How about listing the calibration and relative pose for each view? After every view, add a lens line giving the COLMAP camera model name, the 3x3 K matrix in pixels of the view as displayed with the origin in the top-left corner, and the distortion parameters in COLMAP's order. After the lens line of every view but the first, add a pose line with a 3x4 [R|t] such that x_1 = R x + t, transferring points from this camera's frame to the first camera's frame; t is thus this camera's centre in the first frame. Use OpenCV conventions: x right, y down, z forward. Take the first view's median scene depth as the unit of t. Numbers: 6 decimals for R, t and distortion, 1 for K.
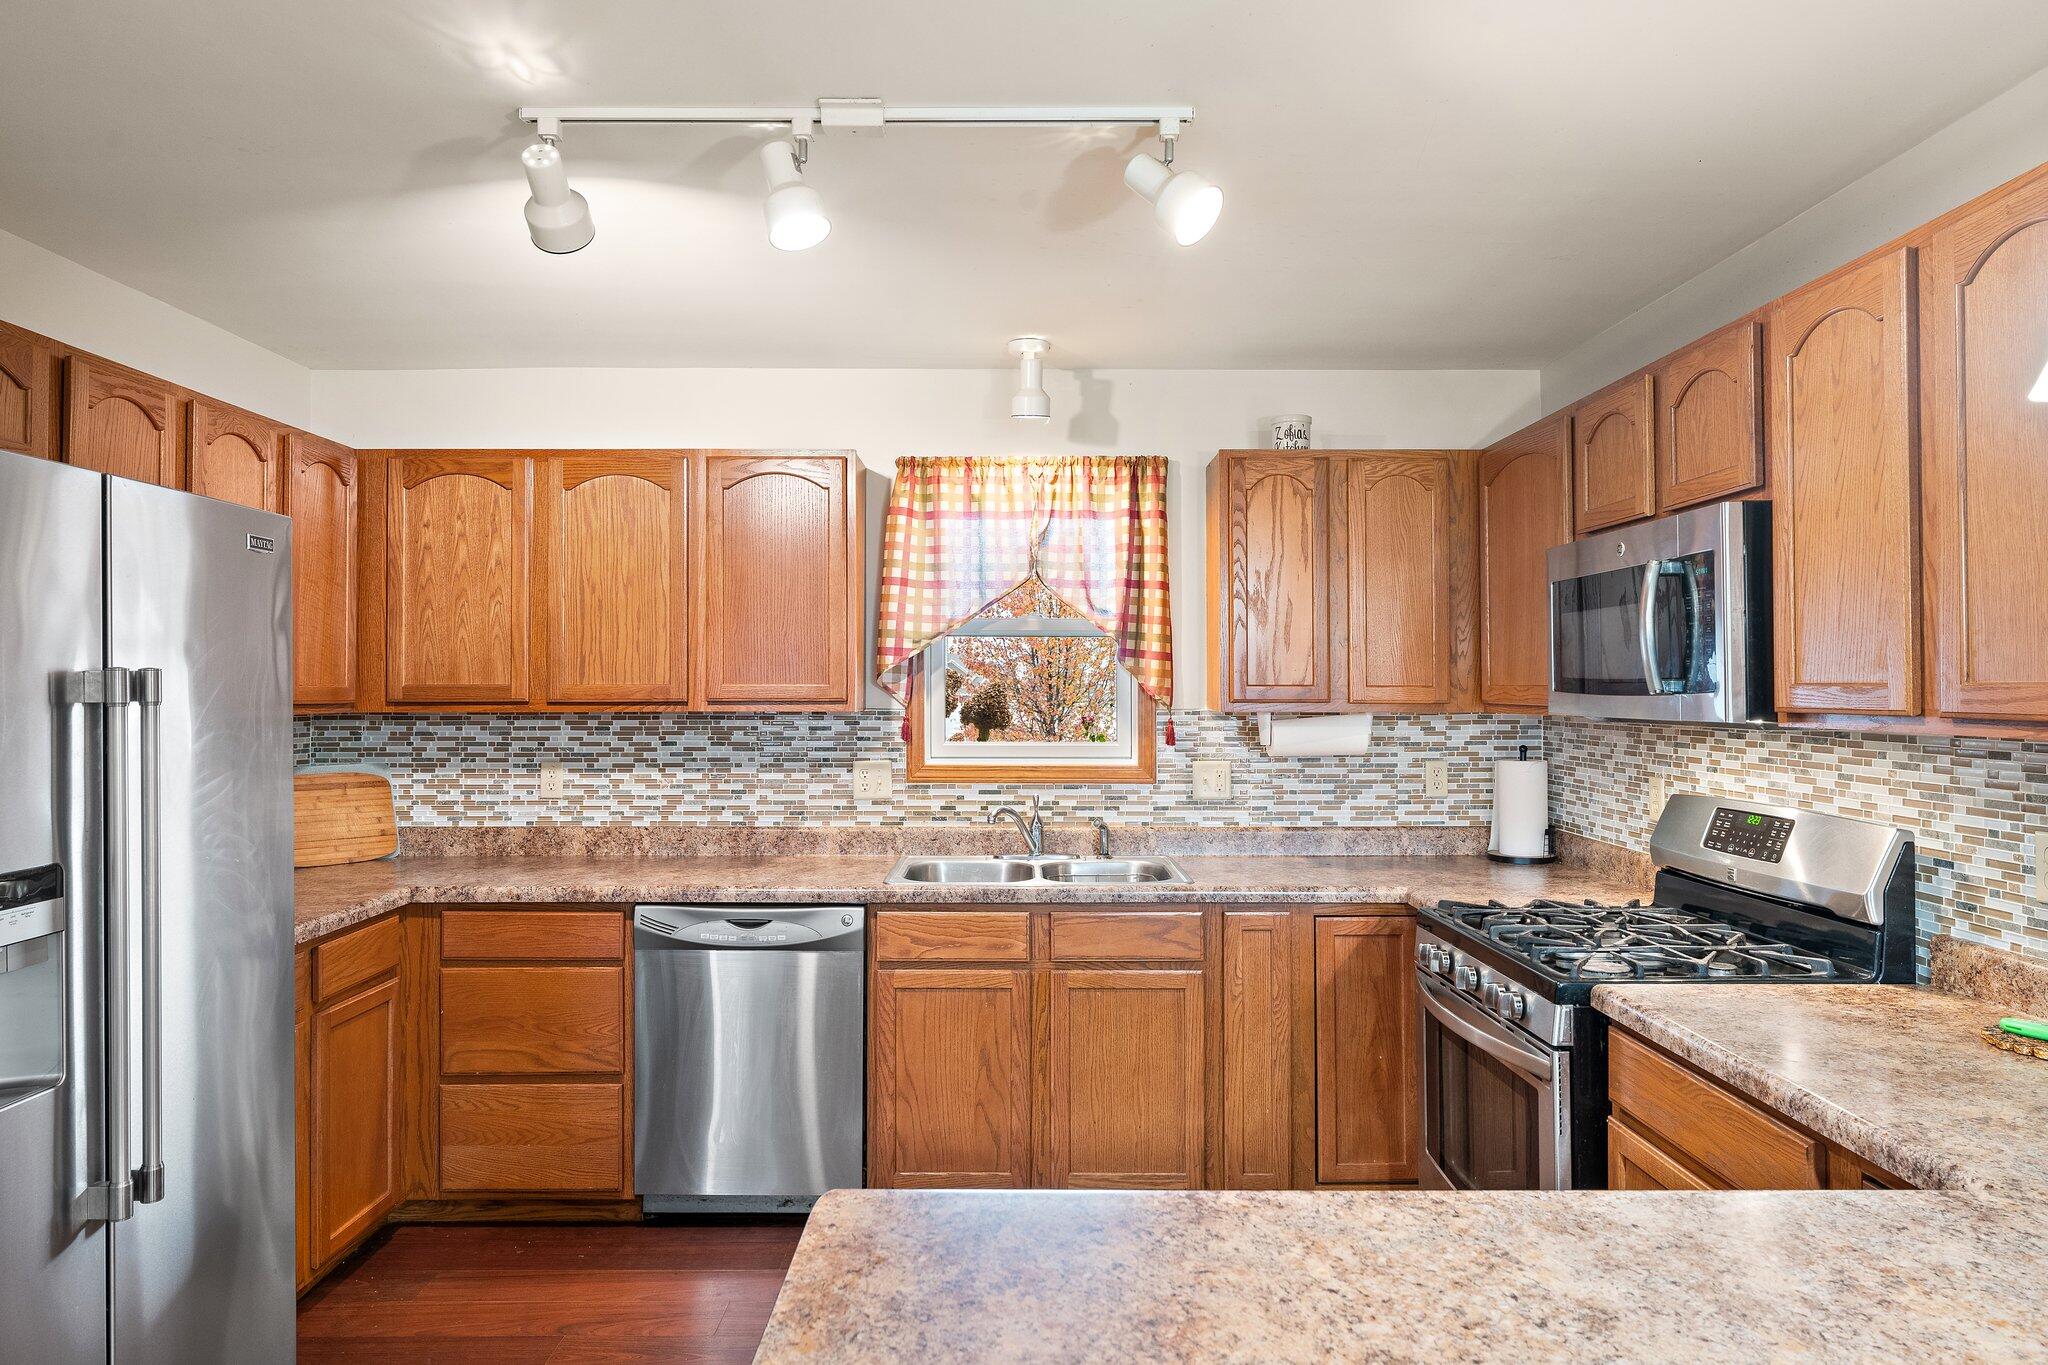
lens RADIAL K [[1242.4, 0, 1028.1], [0, 1242.4, 664.9], [0, 0, 1]] dist [0.001203, 0.000532]
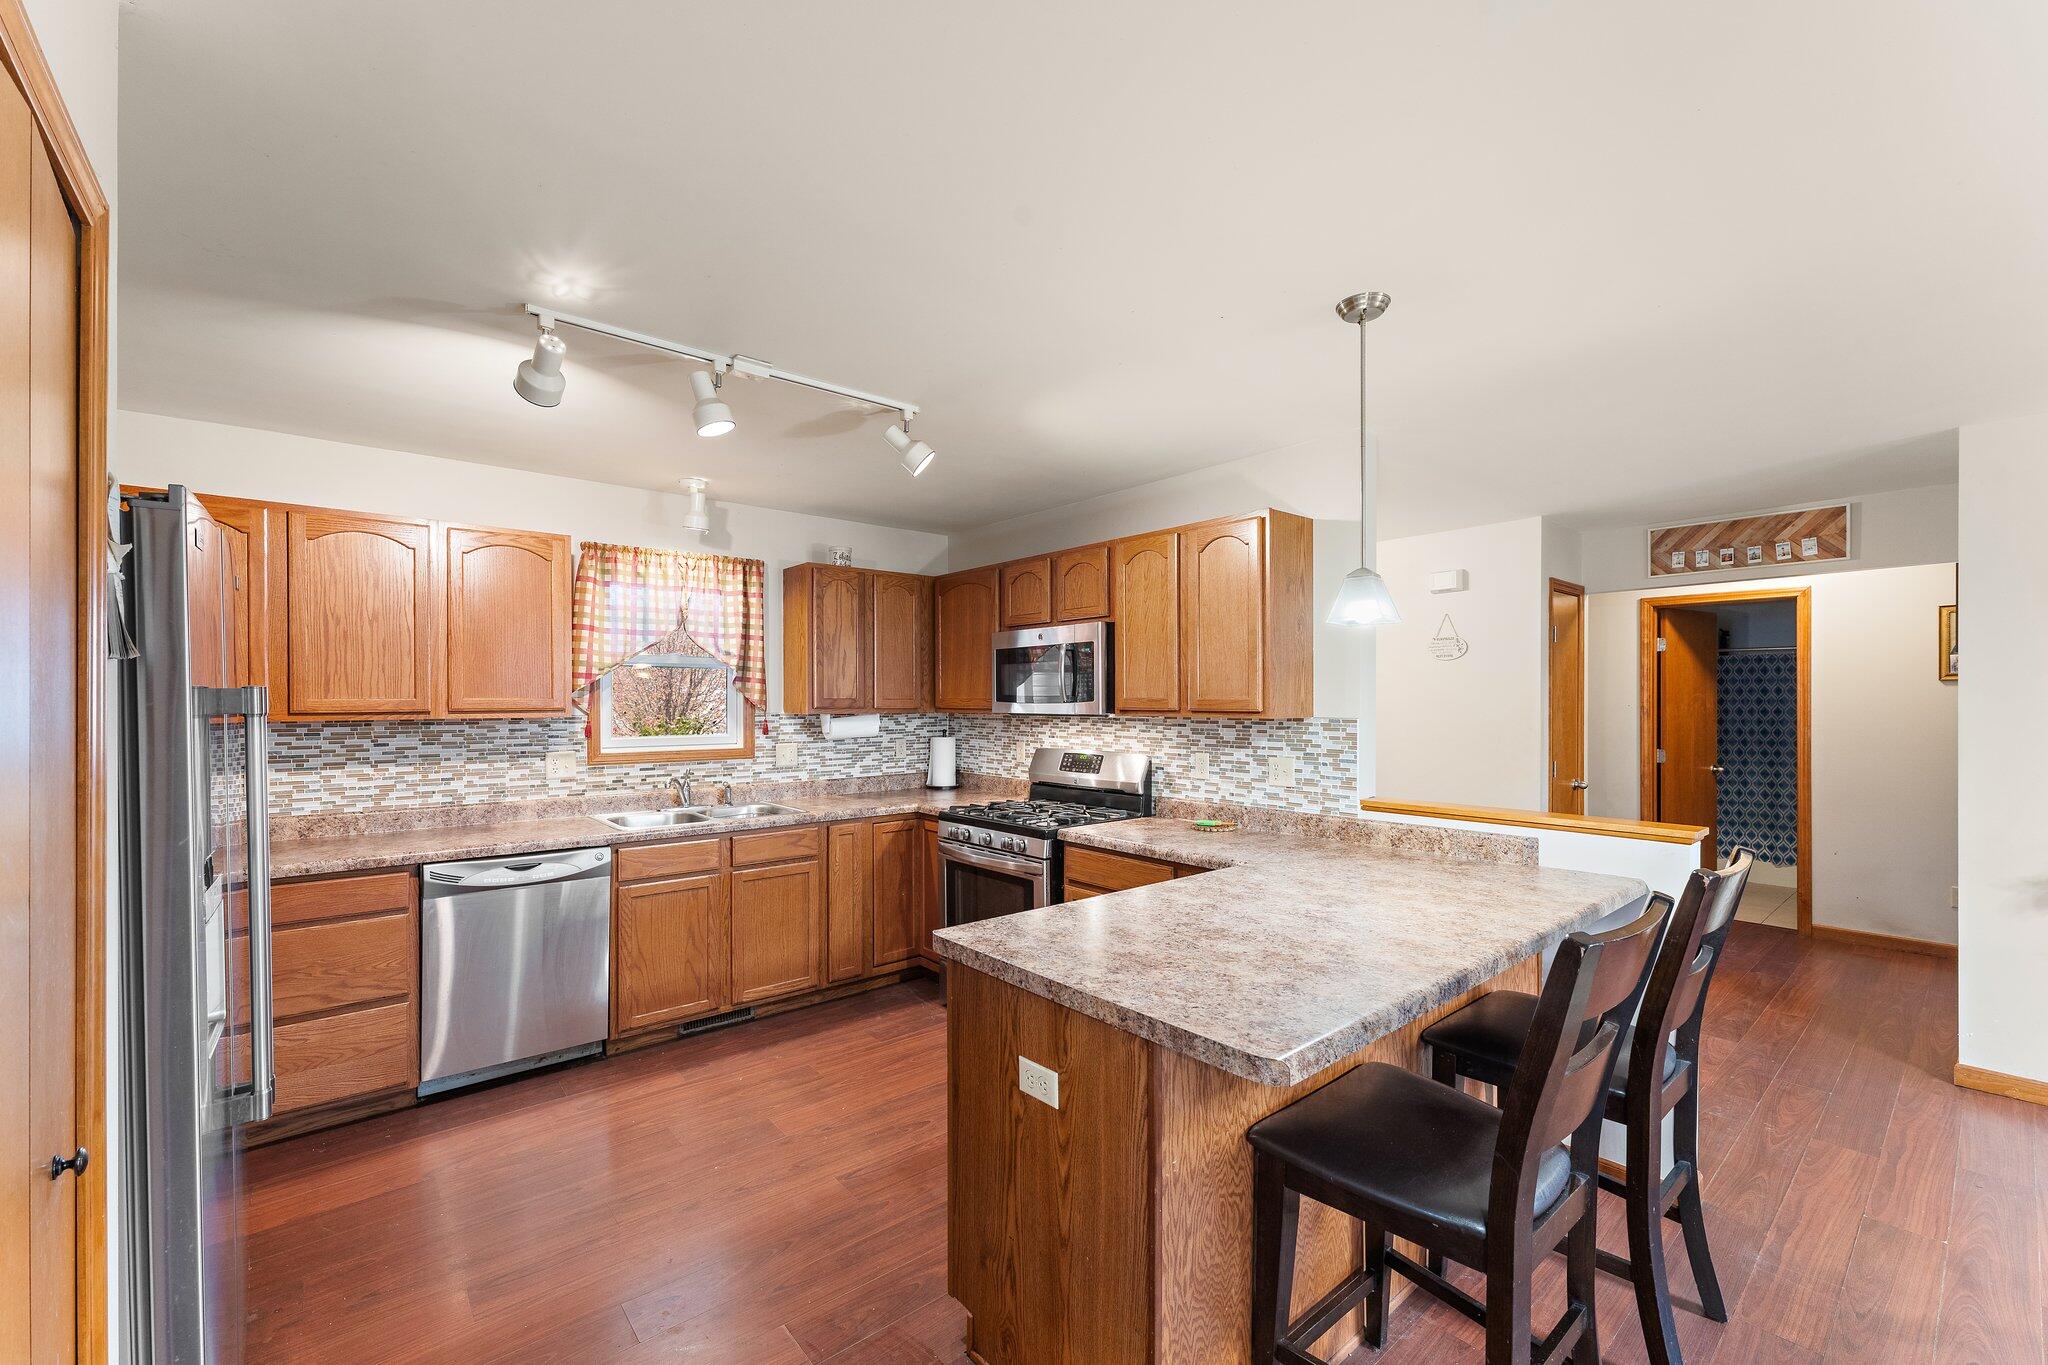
lens RADIAL K [[823.1, 0, 1021.1], [0, 823.1, 698.4], [0, 0, 1]] dist [0.002125, 0.000026]
pose [[0.770152, -0.000853, 0.637860, -0.337507], [-0.009777, 0.999866, 0.013143, -0.001981], [-0.637786, -0.016358, 0.770040, -0.071796]]
